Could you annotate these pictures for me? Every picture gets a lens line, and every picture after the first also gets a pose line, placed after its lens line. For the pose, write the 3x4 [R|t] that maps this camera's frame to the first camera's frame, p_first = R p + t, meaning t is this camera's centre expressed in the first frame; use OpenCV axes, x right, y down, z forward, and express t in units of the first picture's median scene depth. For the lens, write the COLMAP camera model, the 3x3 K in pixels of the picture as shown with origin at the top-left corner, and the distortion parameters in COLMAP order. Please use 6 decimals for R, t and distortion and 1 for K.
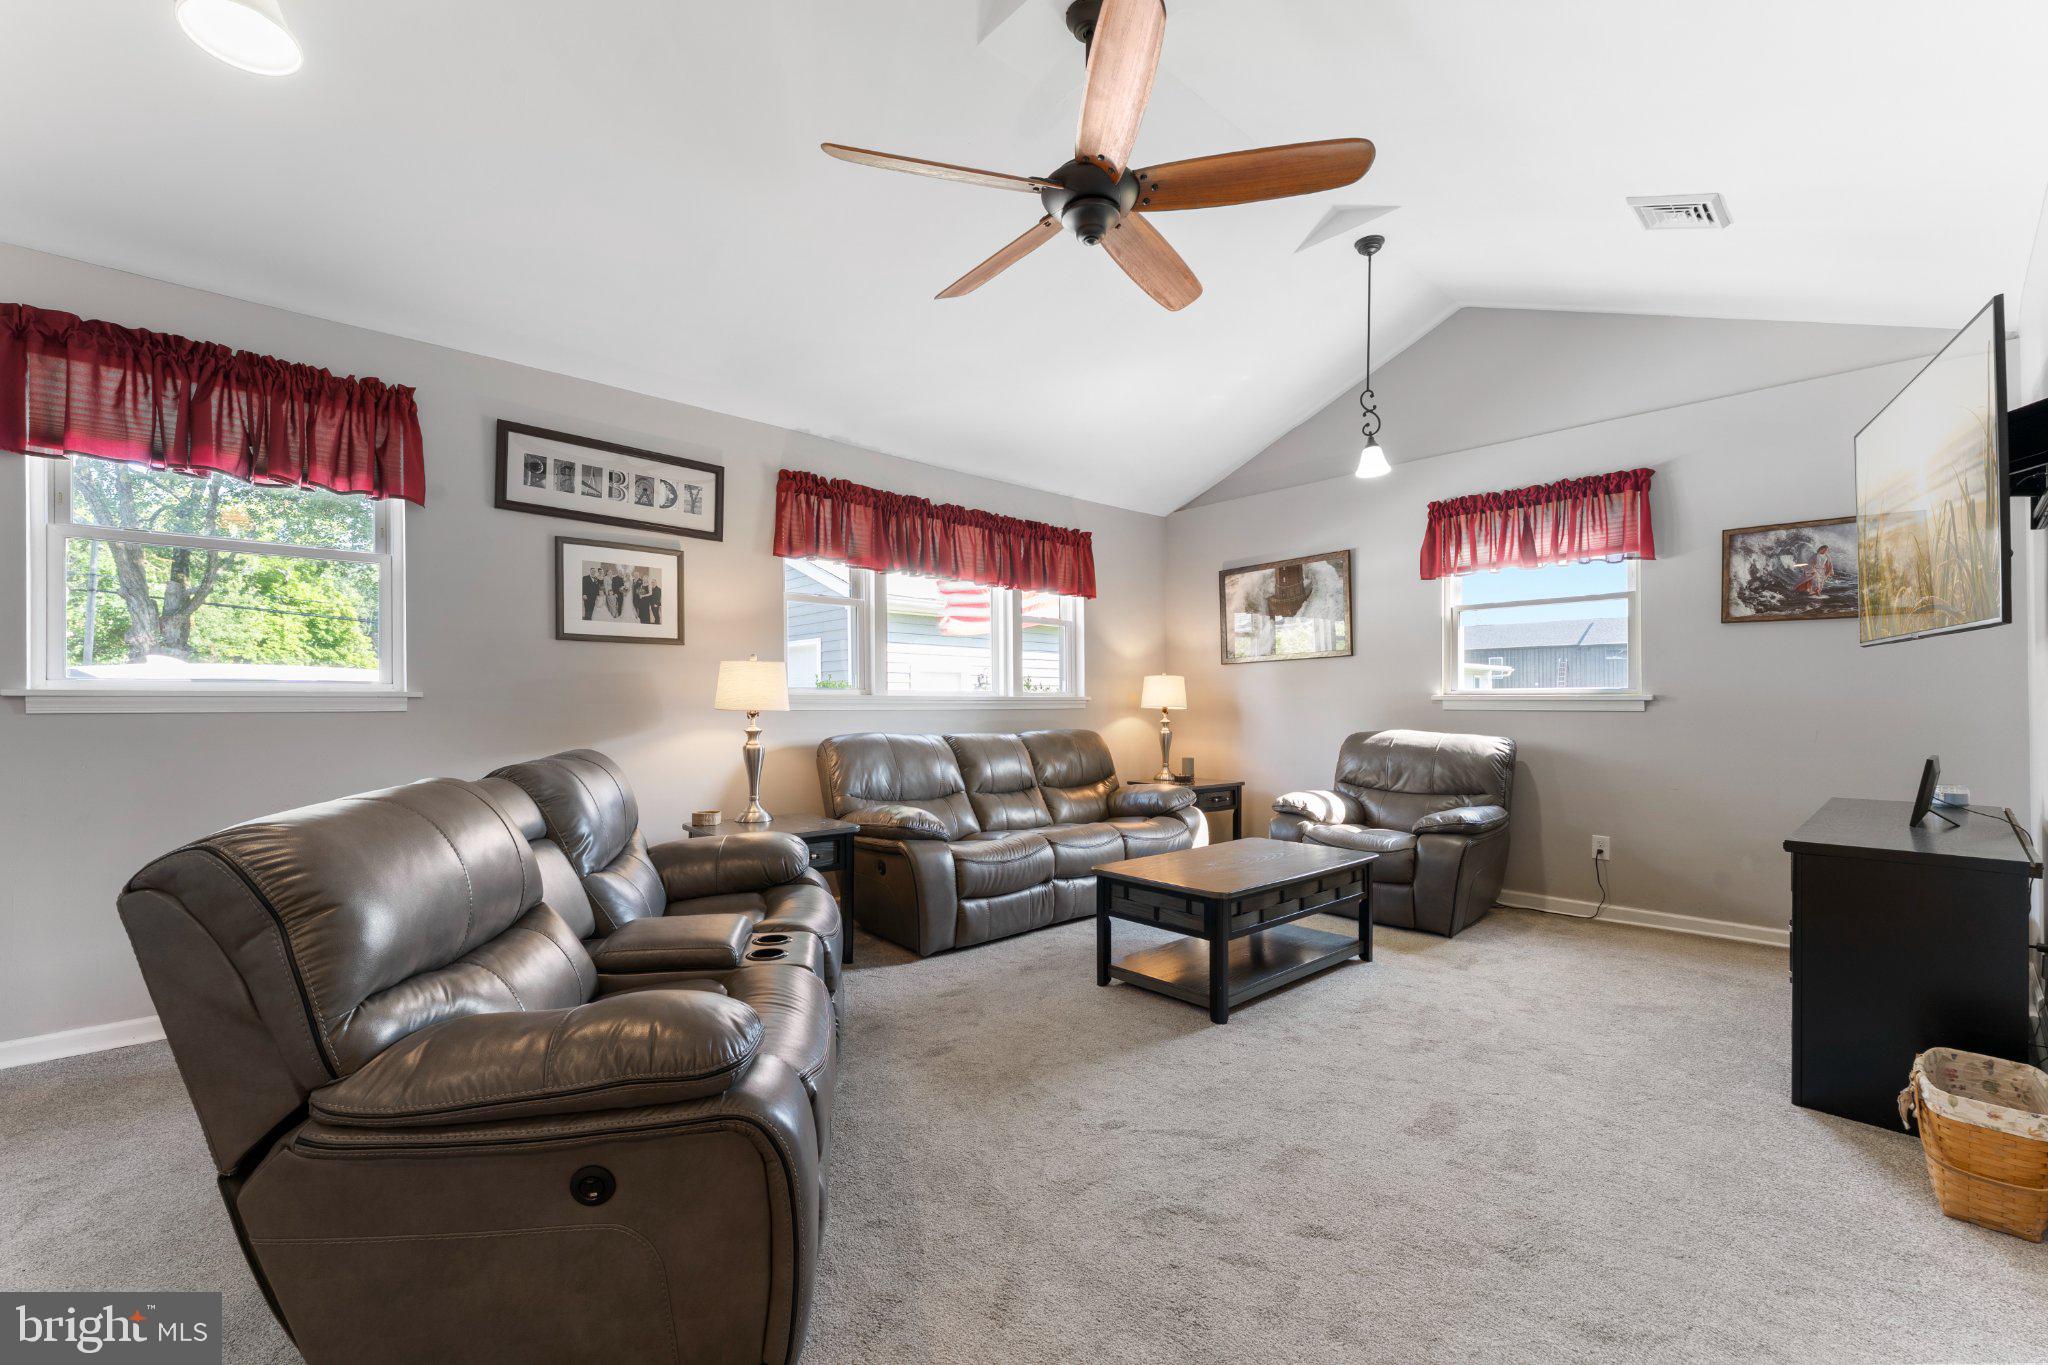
lens RADIAL K [[853.7, 0, 1016.3], [0, 853.7, 705.0], [0, 0, 1]] dist [-0.001332, 0.000042]
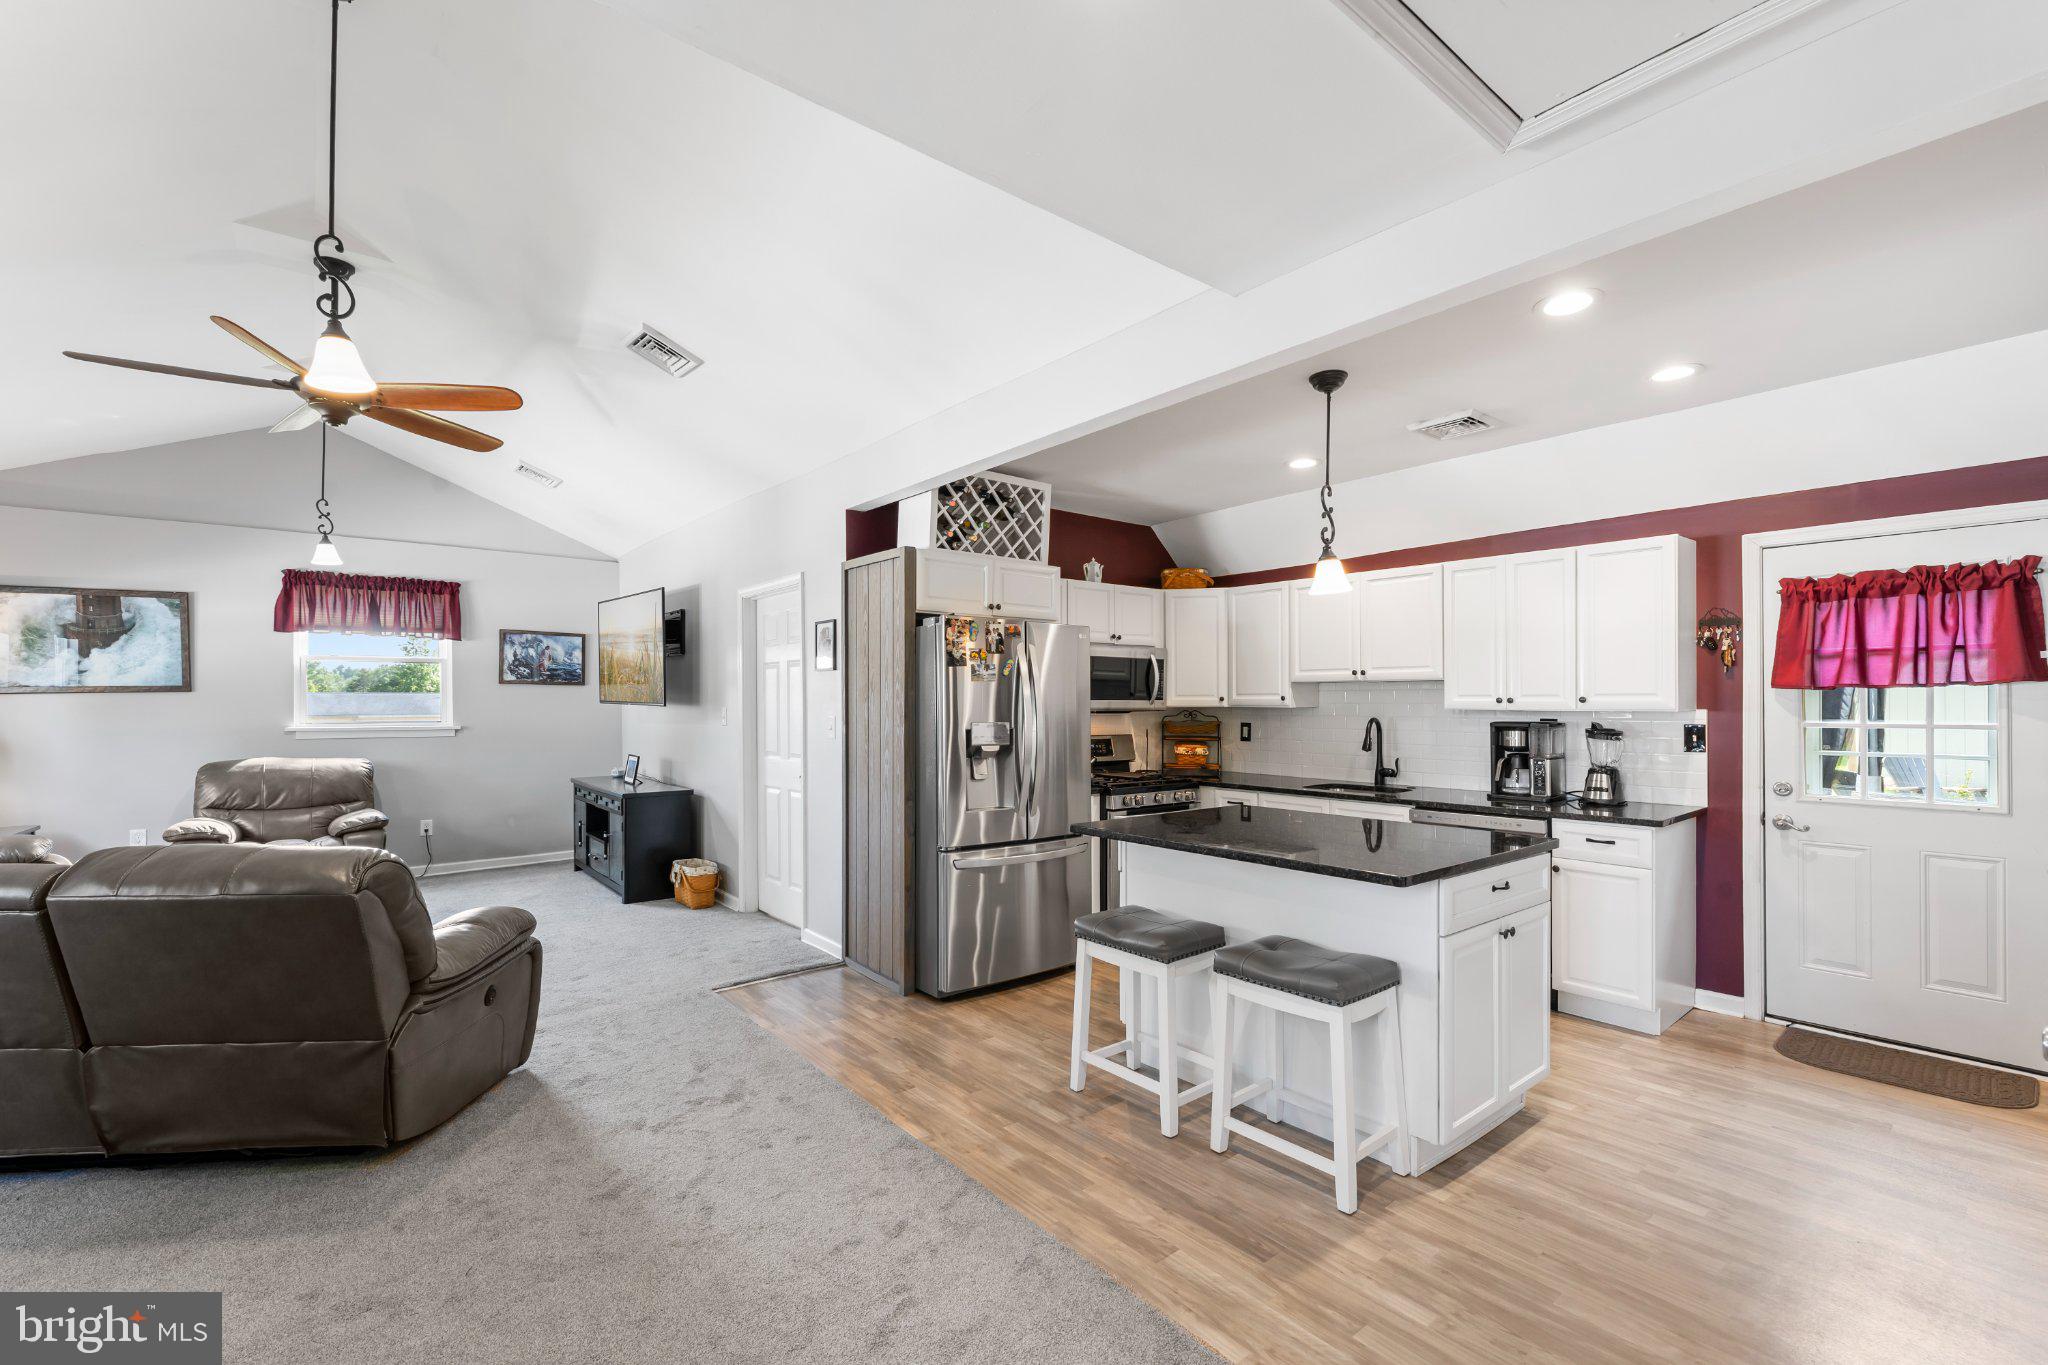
lens RADIAL K [[867.0, 0, 1011.9], [0, 867.0, 703.3], [0, 0, 1]] dist [0.000553, 0.000010]
pose [[0.066468, 0.001392, 0.997788, -0.821685], [0.003963, 0.999991, -0.001659, -0.048257], [-0.997781, 0.004065, 0.066462, -0.137244]]
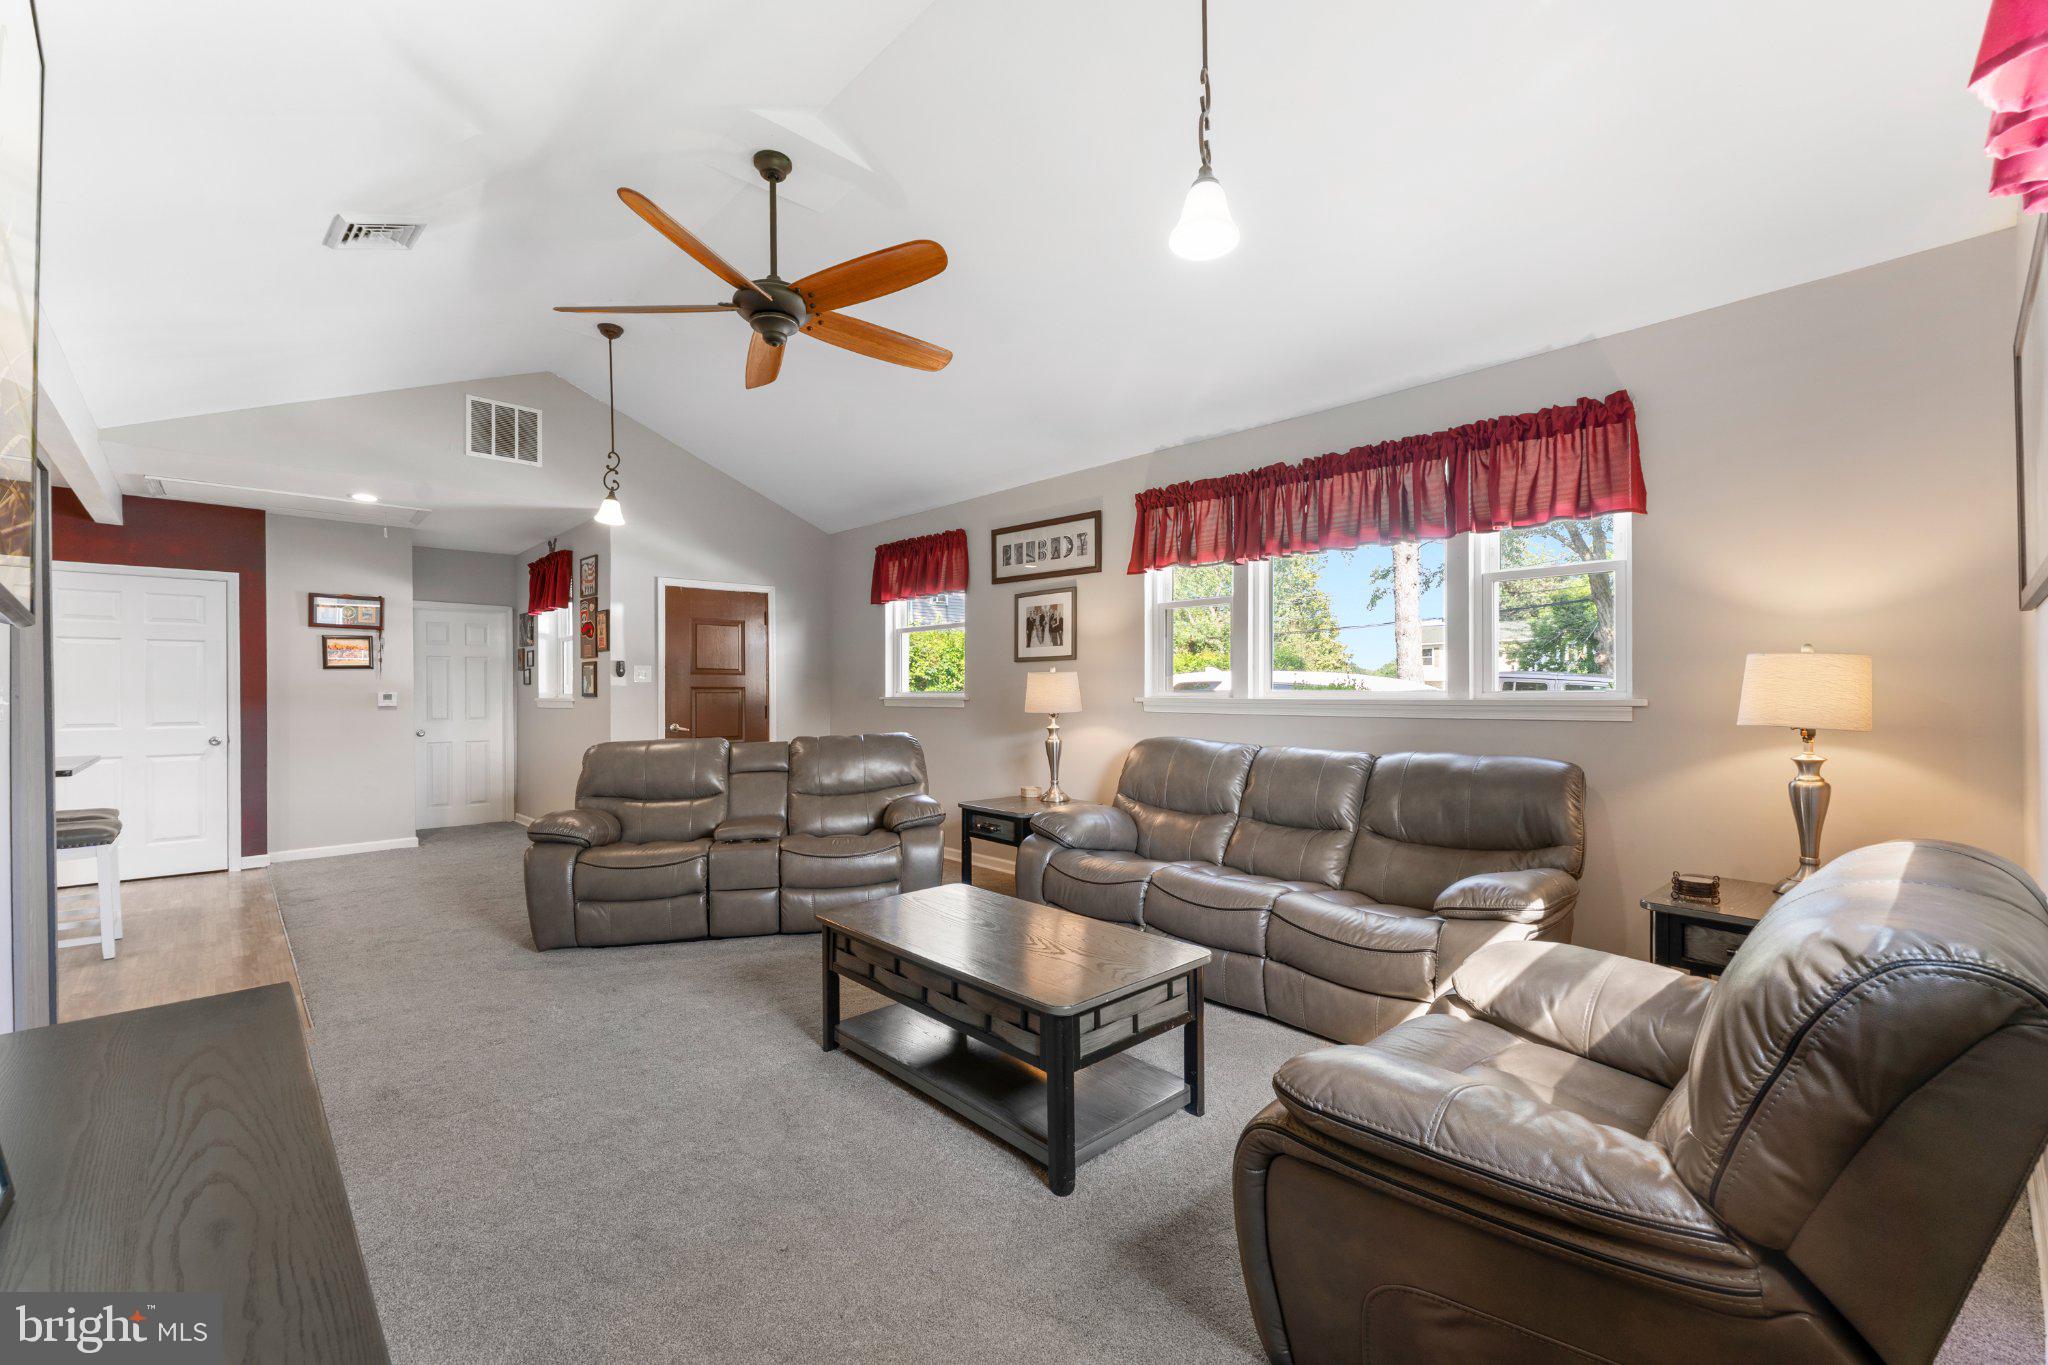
lens RADIAL K [[846.4, 0, 1023.4], [0, 846.4, 692.6], [0, 0, 1]] dist [0.000440, 0.000065]
pose [[0.010956, 0.005059, -0.999927, 0.855960], [0.004187, 0.999978, 0.005105, -0.026117], [0.999931, -0.004243, 0.010934, 0.873685]]
